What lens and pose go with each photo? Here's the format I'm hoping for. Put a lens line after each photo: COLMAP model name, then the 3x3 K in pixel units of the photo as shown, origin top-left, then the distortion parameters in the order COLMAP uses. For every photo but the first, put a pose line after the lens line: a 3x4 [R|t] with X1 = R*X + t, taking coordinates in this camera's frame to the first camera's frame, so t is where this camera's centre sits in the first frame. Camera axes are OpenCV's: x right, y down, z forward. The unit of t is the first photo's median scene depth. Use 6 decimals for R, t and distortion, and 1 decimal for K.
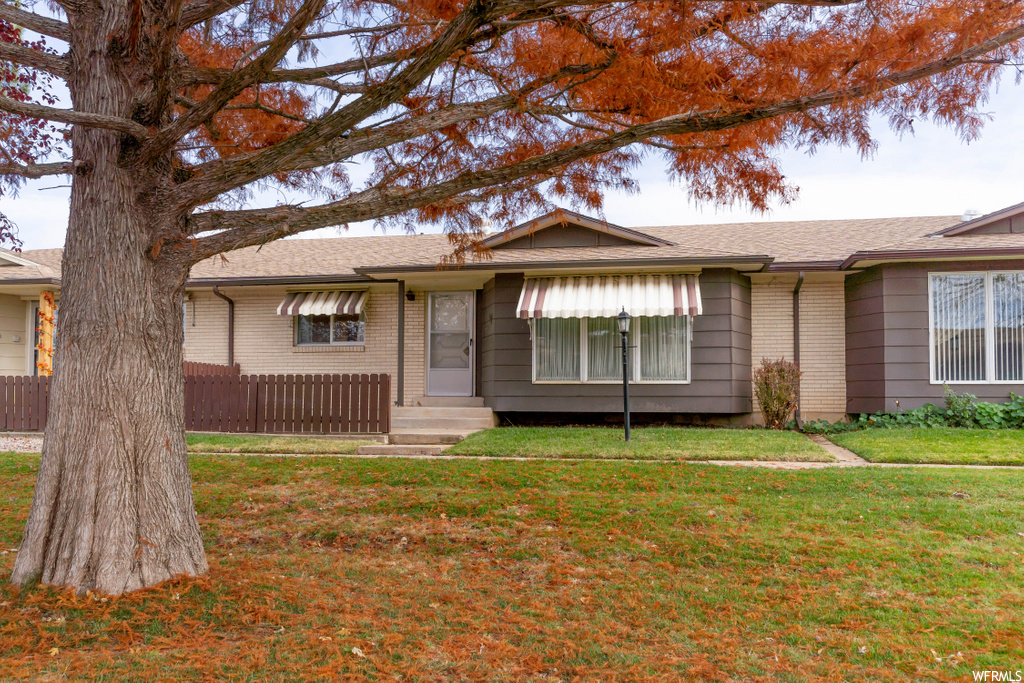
lens RADIAL K [[842.9, 0, 530.5], [0, 842.9, 380.0], [0, 0, 1]] dist [0.026183, -0.000381]
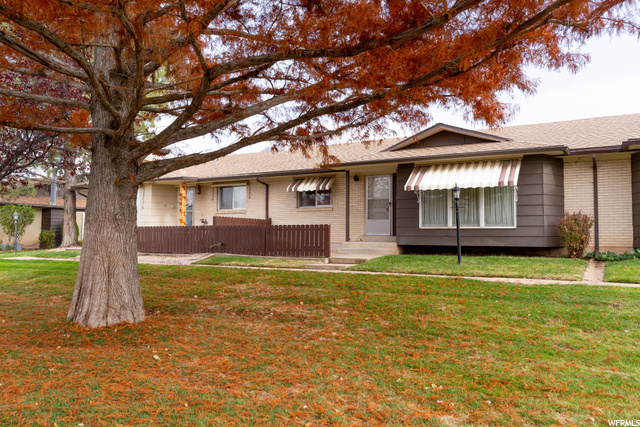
lens RADIAL K [[526.8, 0, 322.7], [0, 526.8, 211.2], [0, 0, 1]] dist [0.026183, -0.000381]
pose [[0.938152, -0.016954, -0.345809, 0.193454], [0.010871, 0.999750, -0.019522, -0.012452], [0.346054, 0.014555, 0.938102, -0.057255]]
